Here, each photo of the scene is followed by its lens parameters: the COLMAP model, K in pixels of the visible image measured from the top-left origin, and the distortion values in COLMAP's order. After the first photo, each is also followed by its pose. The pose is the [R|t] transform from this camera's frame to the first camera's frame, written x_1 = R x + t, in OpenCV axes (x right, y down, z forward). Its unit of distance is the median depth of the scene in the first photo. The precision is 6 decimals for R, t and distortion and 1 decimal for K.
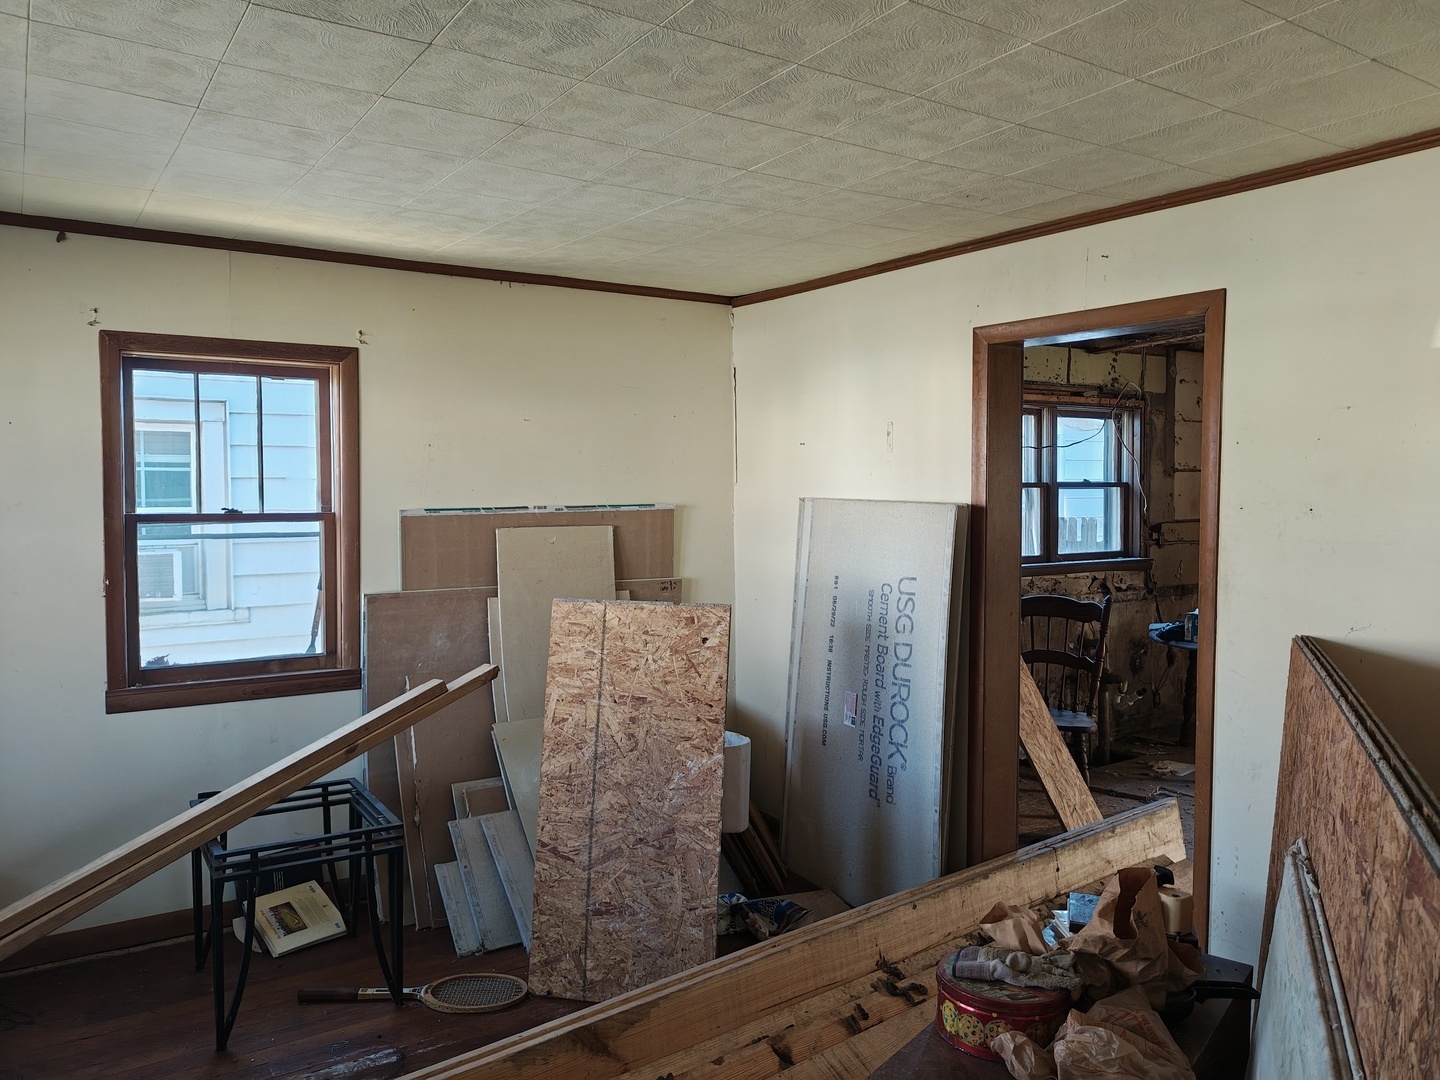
lens RADIAL K [[1054.9, 0, 715.0], [0, 1054.9, 535.0], [0, 0, 1]] dist [0.053776, -0.061951]
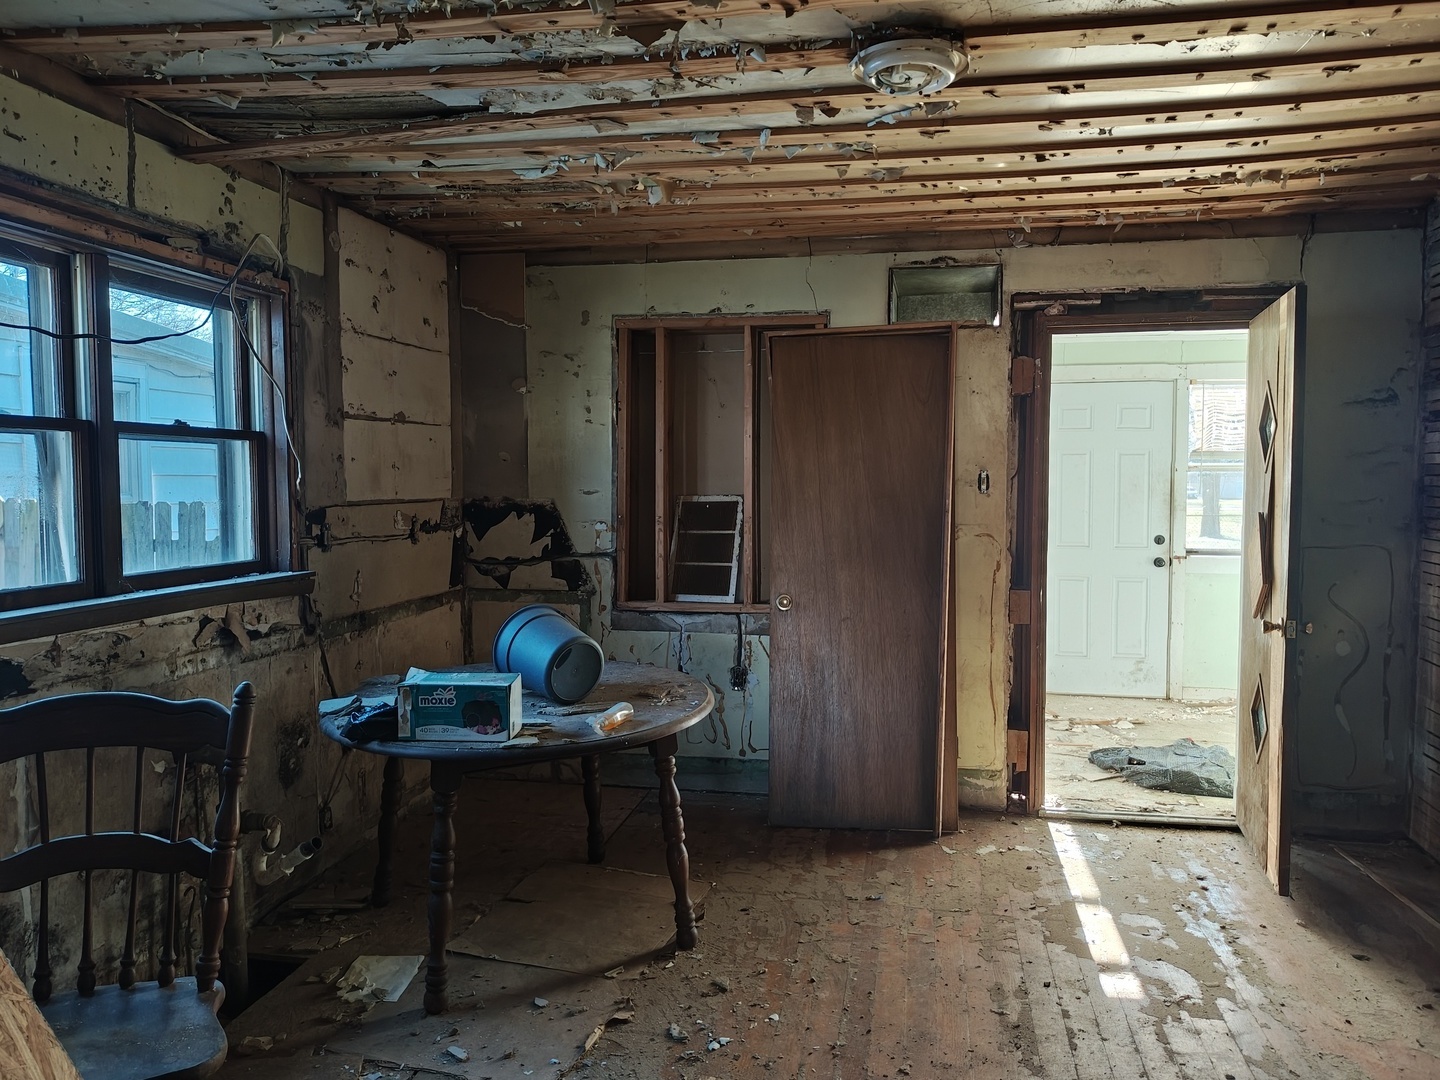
lens RADIAL K [[1054.9, 0, 713.1], [0, 1054.9, 535.0], [0, 0, 1]] dist [0.053776, -0.061951]
pose [[0.700796, -0.033339, 0.712582, 0.369120], [0.023945, 0.999444, 0.023211, -0.010238], [-0.712960, 0.000797, 0.701204, 1.043254]]
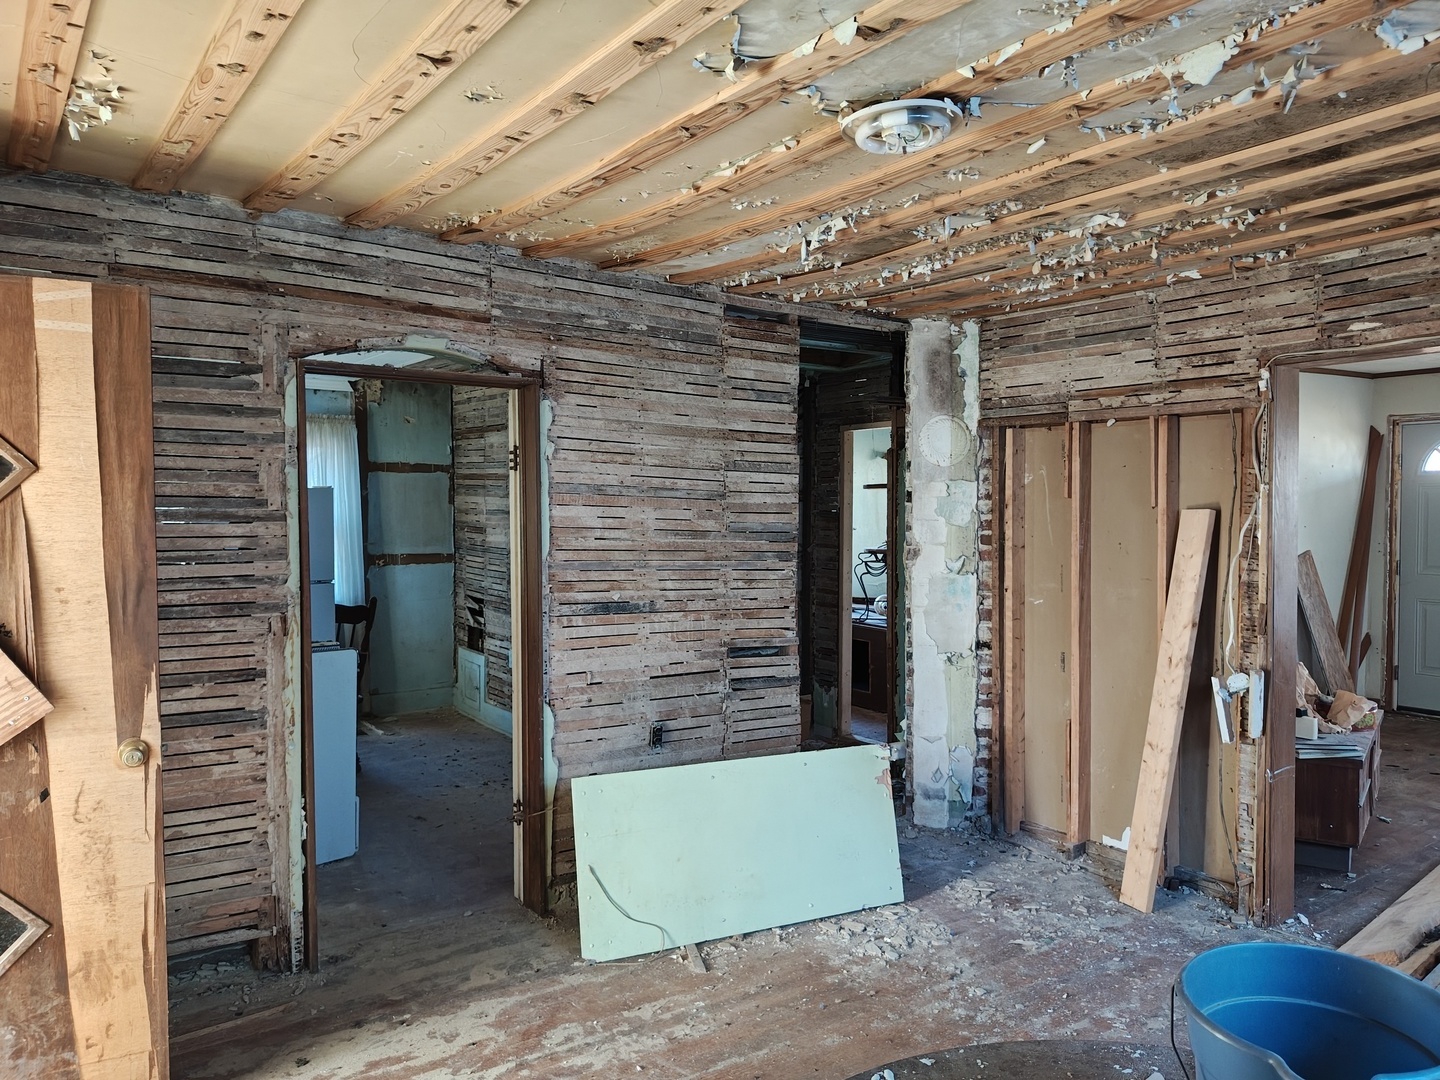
lens RADIAL K [[1054.9, 0, 731.0], [0, 1054.9, 542.7], [0, 0, 1]] dist [0.053776, -0.061951]
pose [[-0.999296, 0.007674, -0.036719, 1.221360], [0.004899, 0.997164, 0.075098, -0.096002], [0.037191, 0.074866, -0.996500, 2.301604]]
